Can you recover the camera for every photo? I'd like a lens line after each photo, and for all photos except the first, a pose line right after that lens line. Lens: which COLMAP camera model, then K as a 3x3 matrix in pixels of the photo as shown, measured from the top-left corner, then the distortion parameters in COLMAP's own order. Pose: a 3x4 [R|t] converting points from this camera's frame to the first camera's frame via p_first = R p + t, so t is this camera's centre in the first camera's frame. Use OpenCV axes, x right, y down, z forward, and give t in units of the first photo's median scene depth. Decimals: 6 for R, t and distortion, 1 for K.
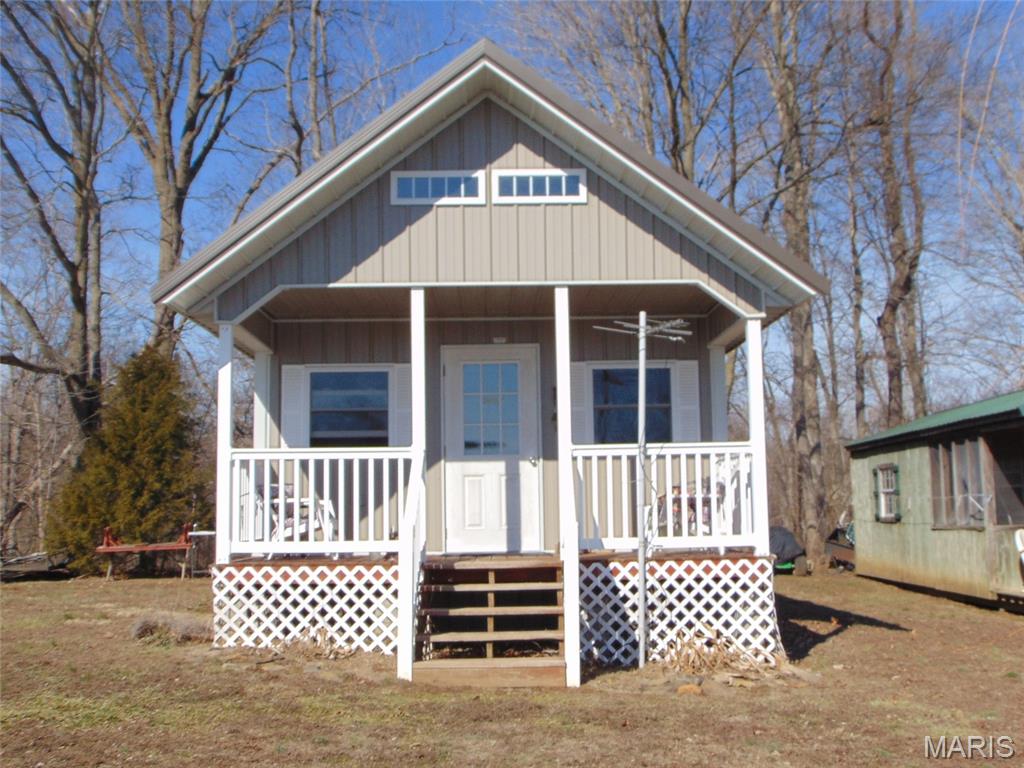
lens RADIAL K [[1234.4, 0, 512.0], [0, 1234.4, 384.0], [0, 0, 1]] dist [-0.014211, -0.016934]
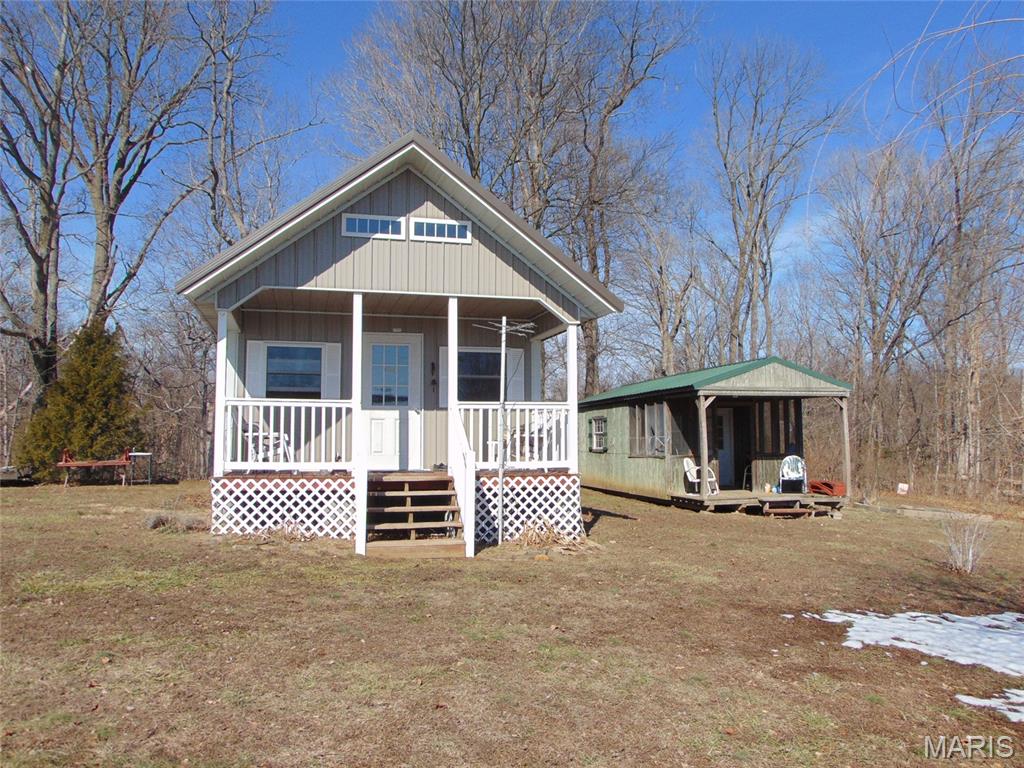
lens RADIAL K [[811.9, 0, 512.0], [0, 811.9, 384.0], [0, 0, 1]] dist [-0.085580, 0.107205]
pose [[0.969184, 0.031330, 0.244339, -0.131267], [-0.038920, 0.998896, 0.026296, -0.001117], [-0.243246, -0.034995, 0.969333, 0.006304]]
